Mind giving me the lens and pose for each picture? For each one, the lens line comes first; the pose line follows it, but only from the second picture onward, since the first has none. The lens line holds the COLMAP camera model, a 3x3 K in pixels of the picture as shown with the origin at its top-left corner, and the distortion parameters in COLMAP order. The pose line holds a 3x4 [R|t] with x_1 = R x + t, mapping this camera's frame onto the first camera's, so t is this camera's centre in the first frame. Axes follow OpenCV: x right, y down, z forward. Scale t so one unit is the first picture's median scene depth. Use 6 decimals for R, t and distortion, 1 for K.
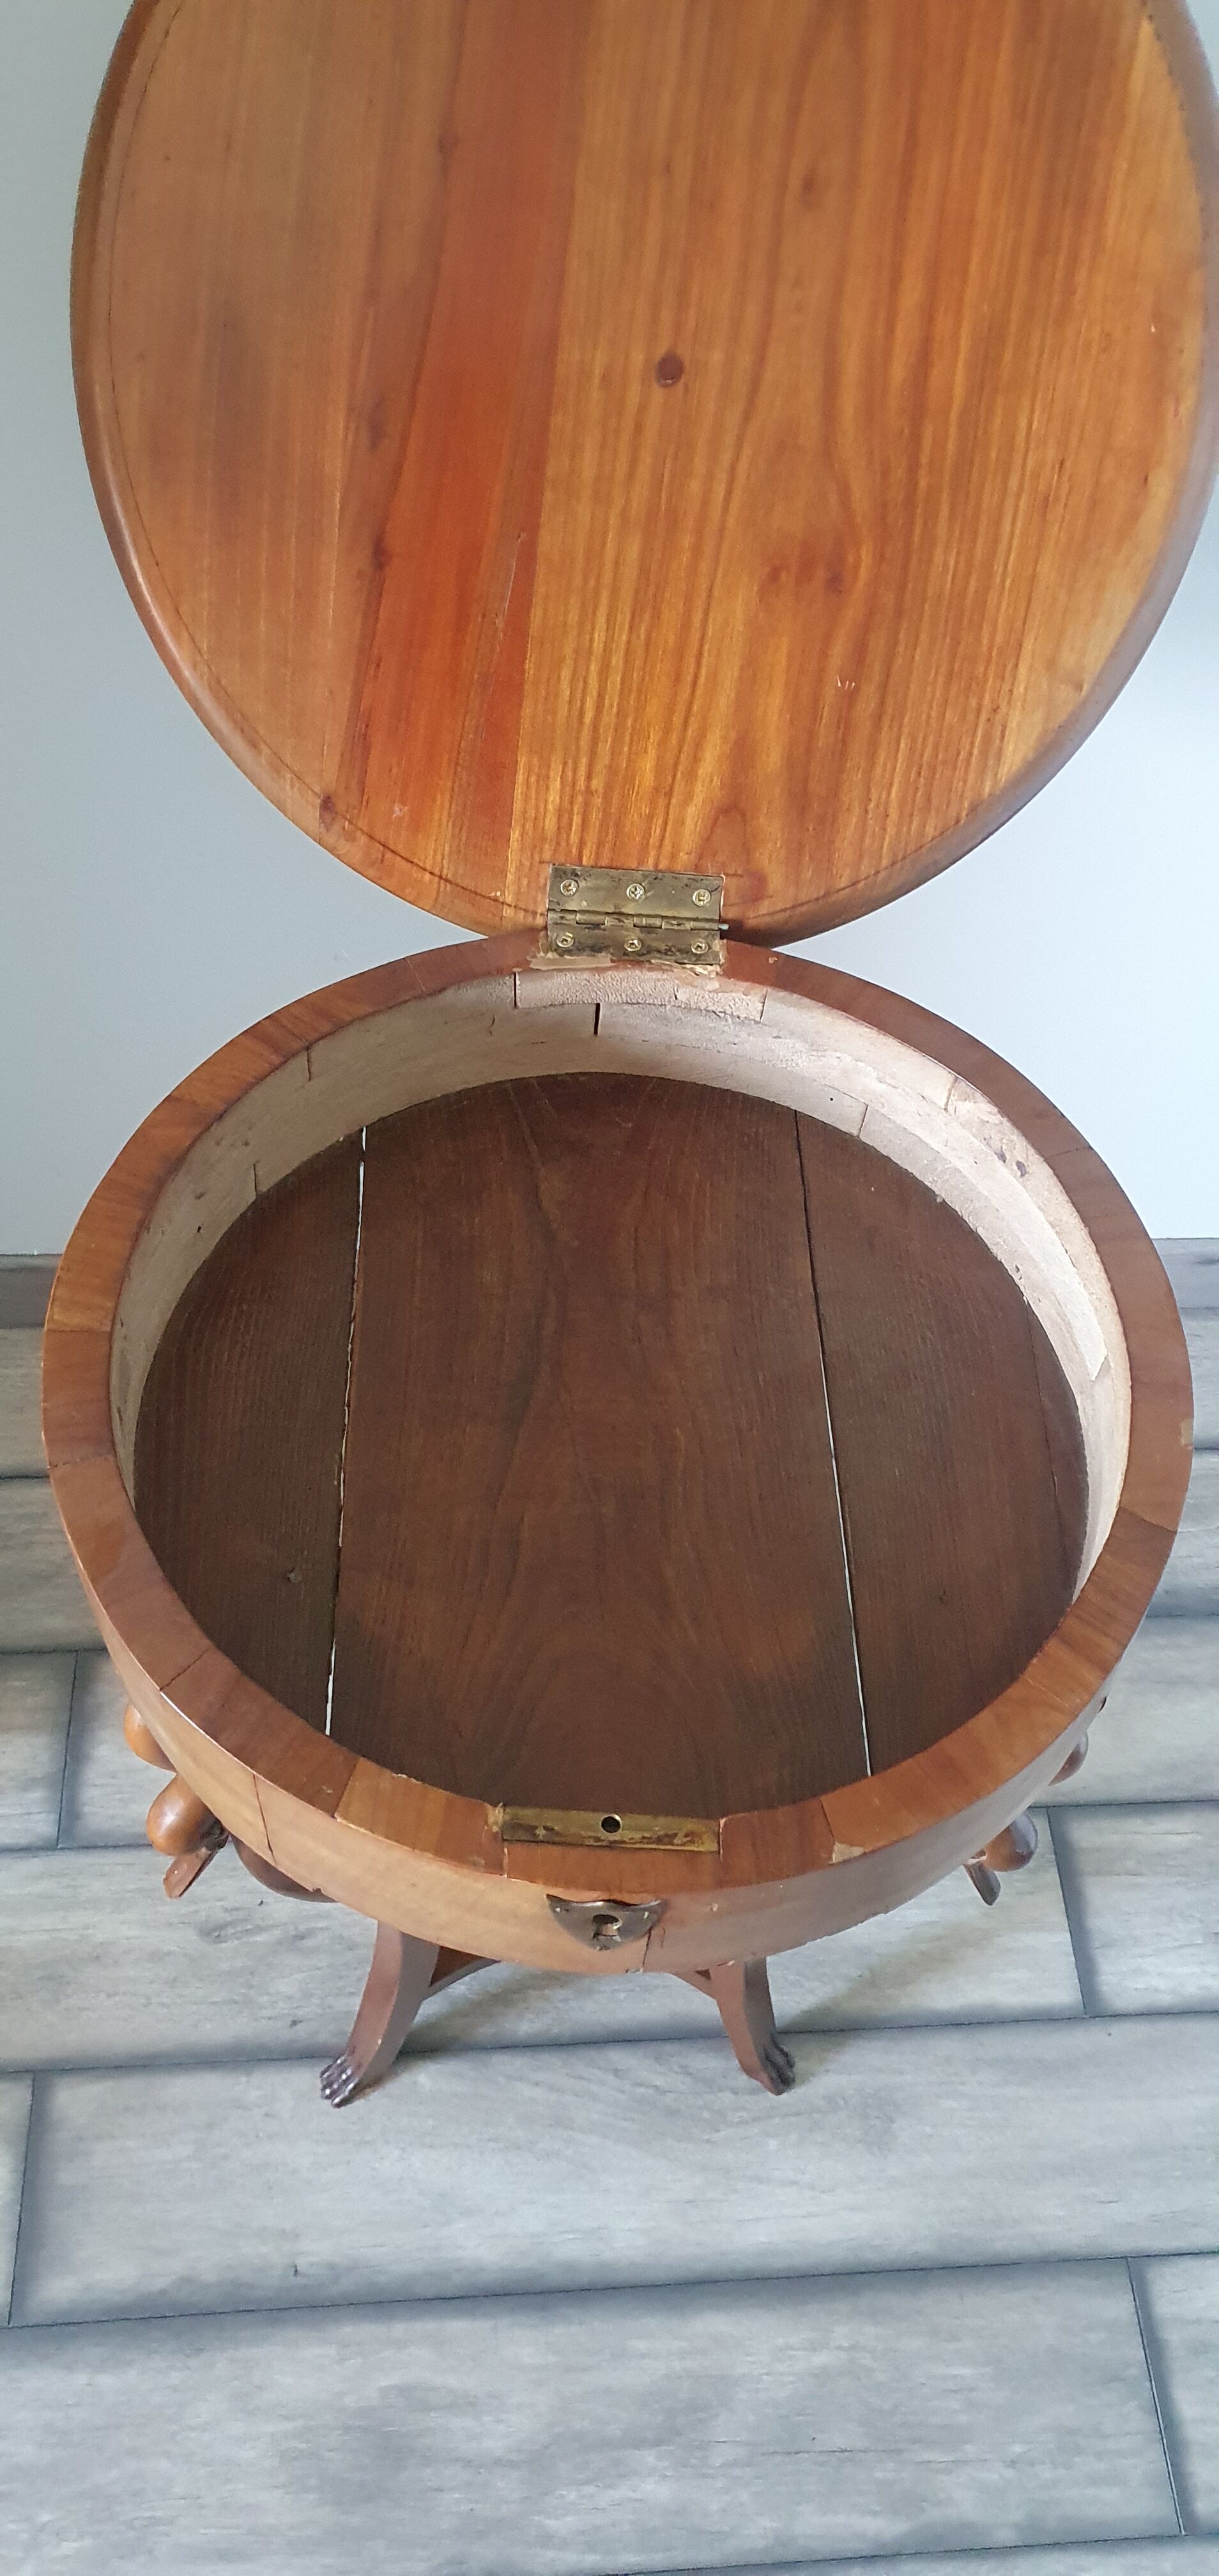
lens RADIAL K [[2002.3, 0, 601.2], [0, 2002.3, 1275.3], [0, 0, 1]] dist [-0.022336, 0.060510]
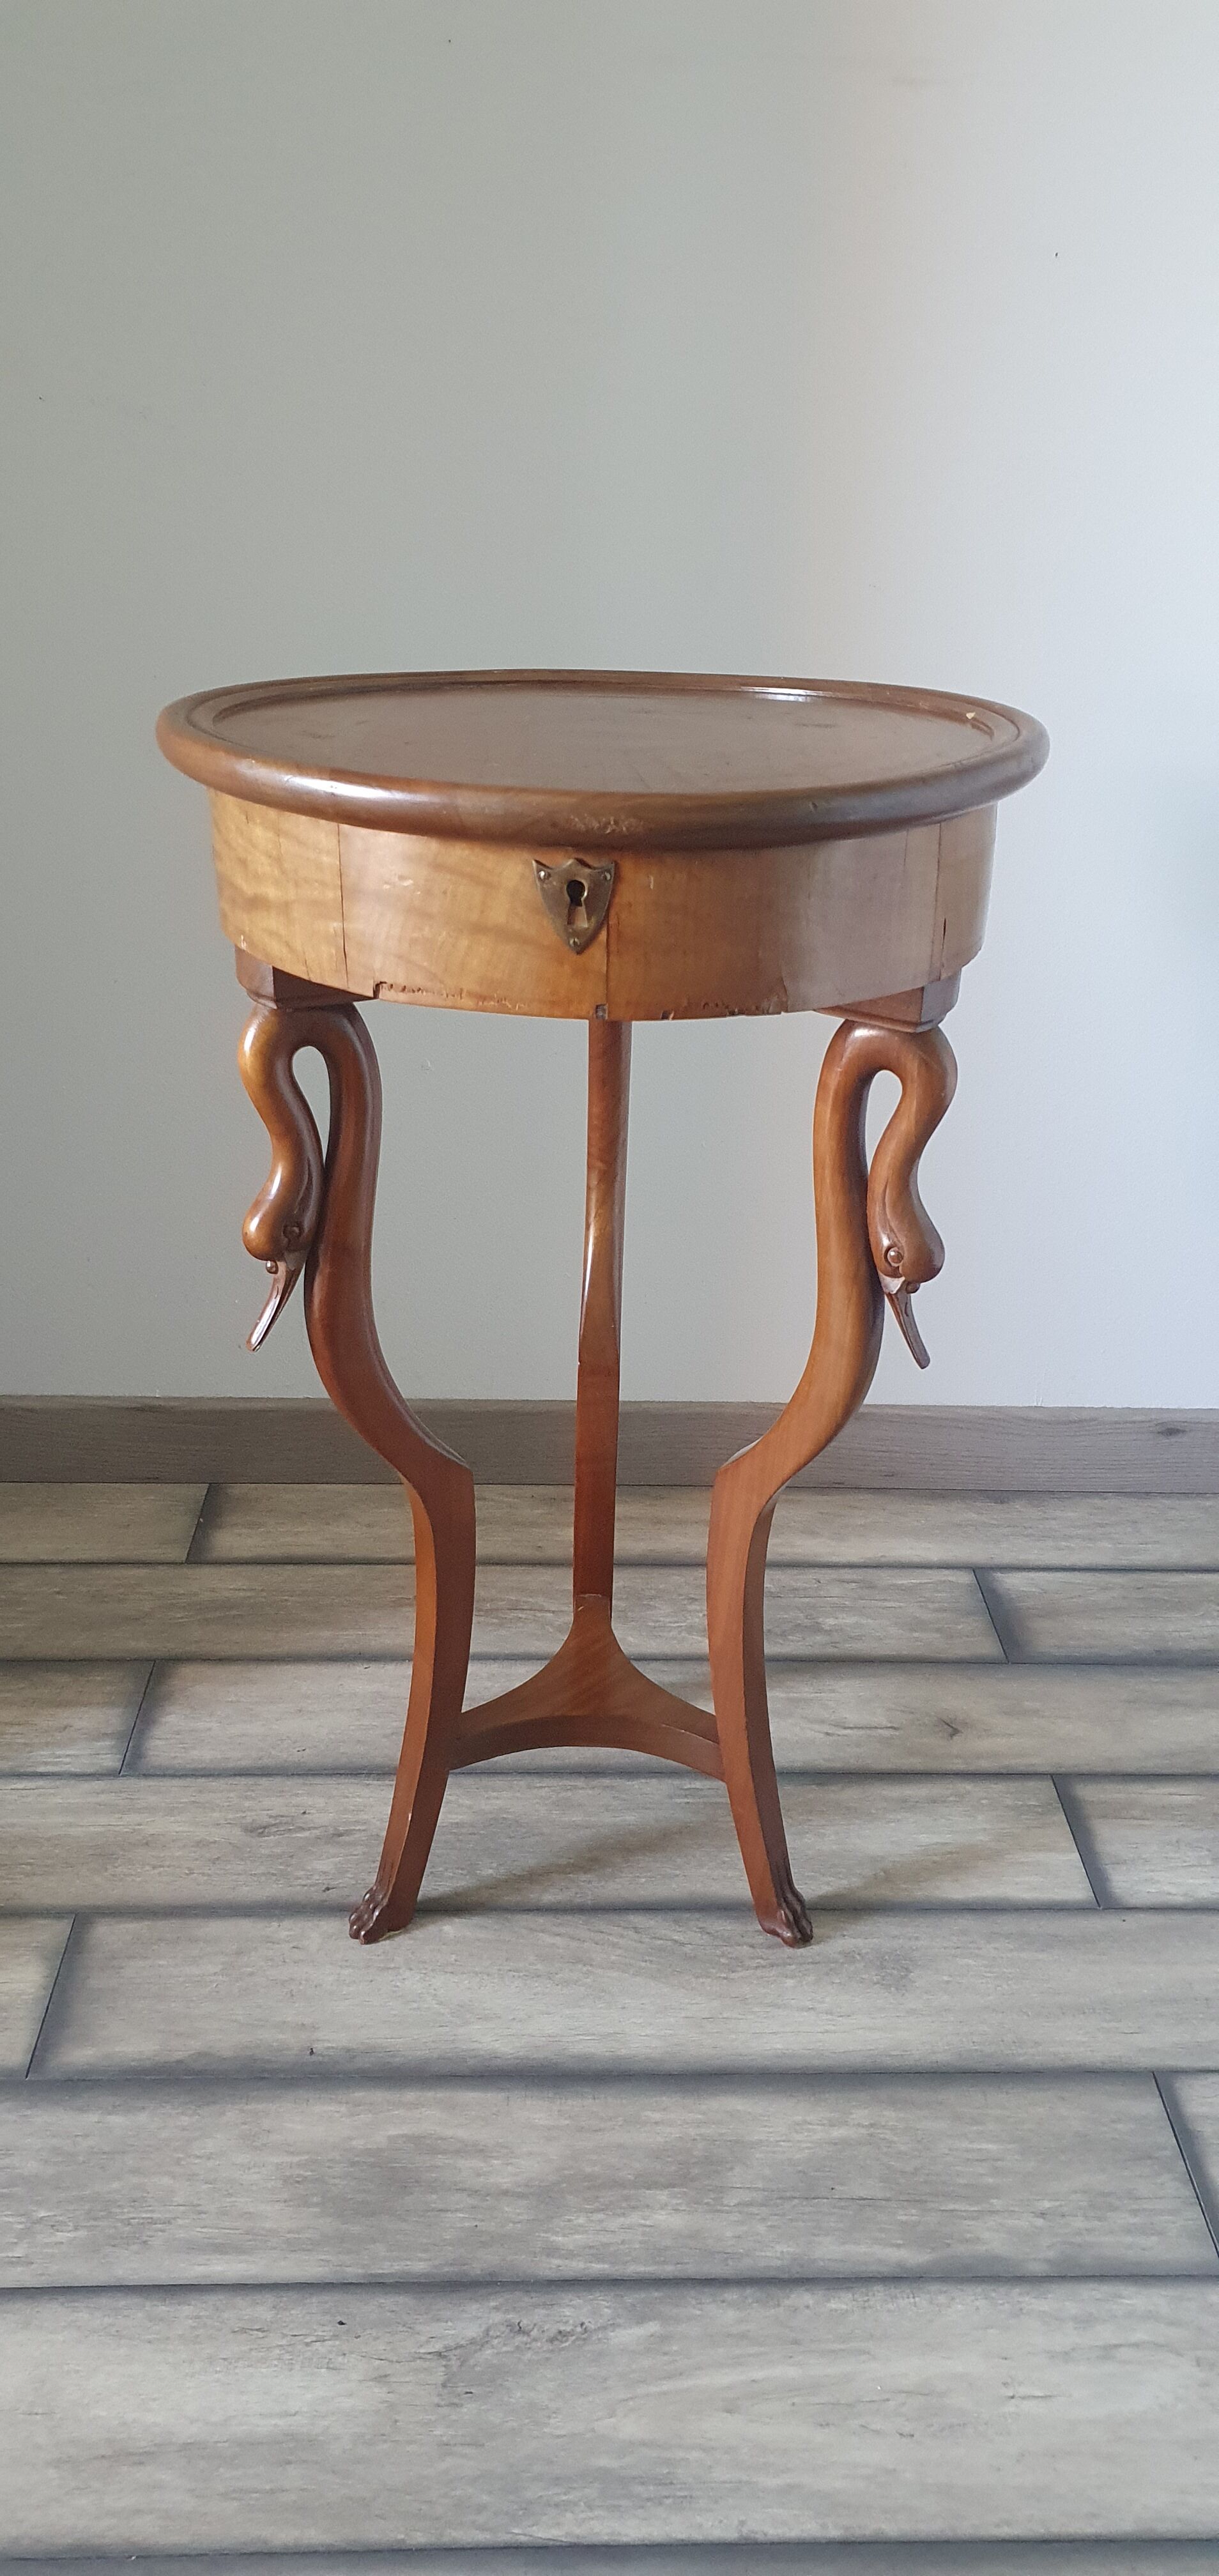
lens RADIAL K [[2002.3, 0, 583.5], [0, 2002.3, 1289.9], [0, 0, 1]] dist [-0.022336, 0.060510]
pose [[0.998518, -0.012966, -0.052846, 0.043239], [-0.015390, 0.864245, -0.502836, 0.697673], [0.052192, 0.502905, 0.862765, -0.054306]]
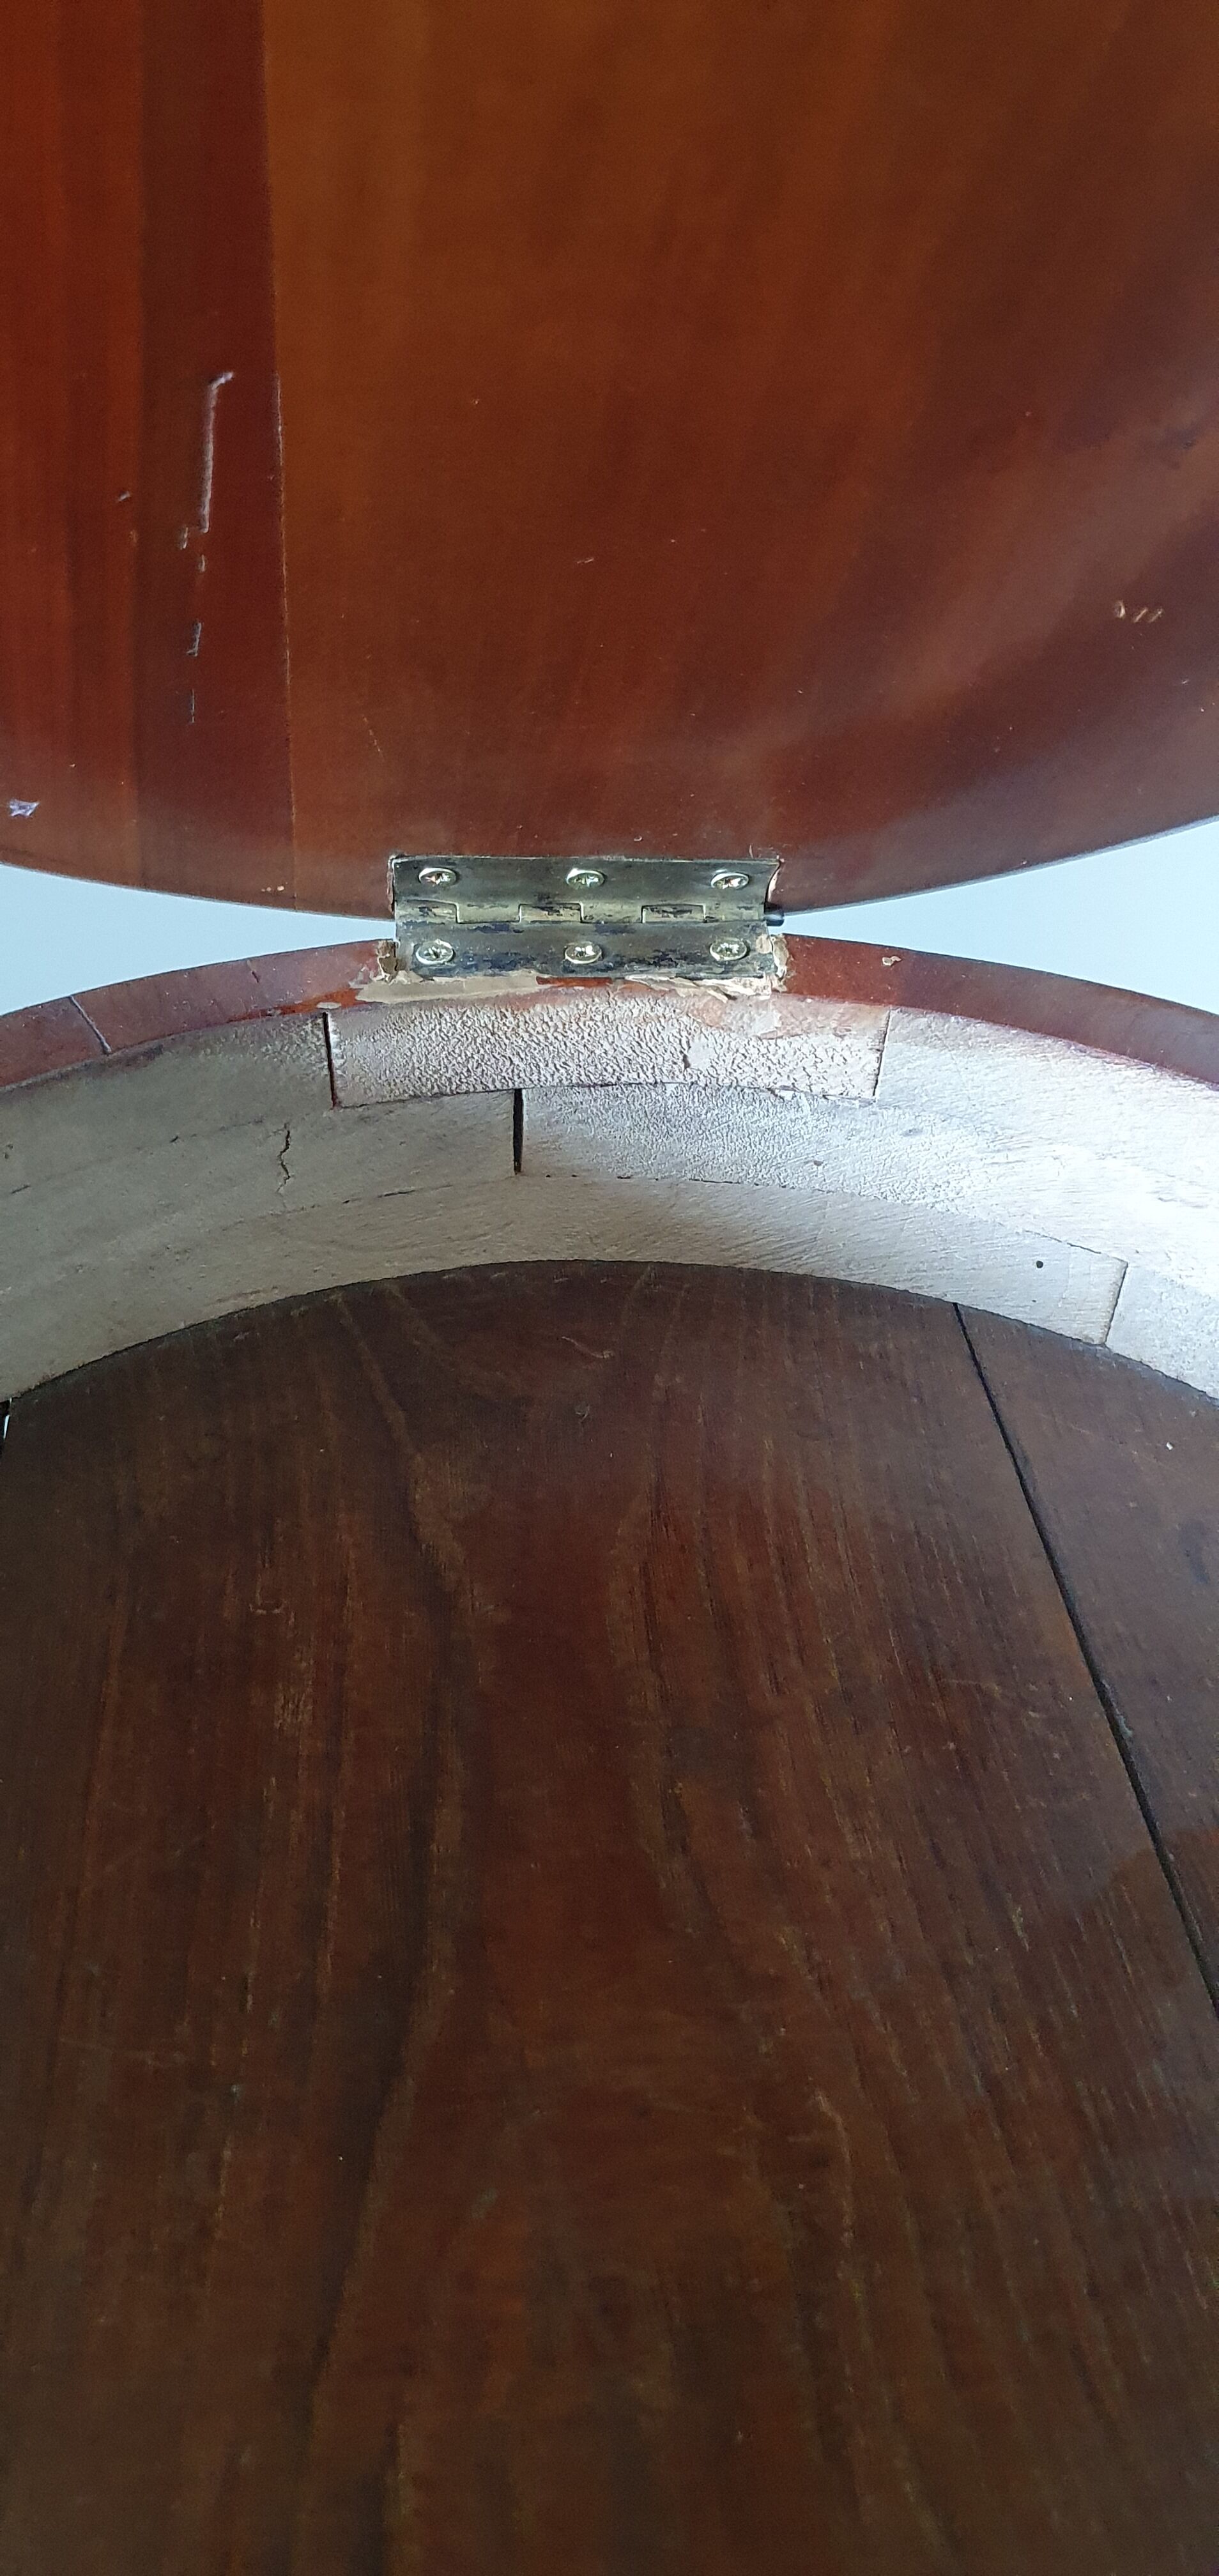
lens RADIAL K [[2002.3, 0, 617.9], [0, 2002.3, 1286.0], [0, 0, 1]] dist [-0.022336, 0.060510]
pose [[0.995992, -0.075202, 0.048420, -0.003083], [0.084406, 0.969363, -0.230676, 0.010957], [-0.029589, 0.233838, 0.971825, 0.419900]]
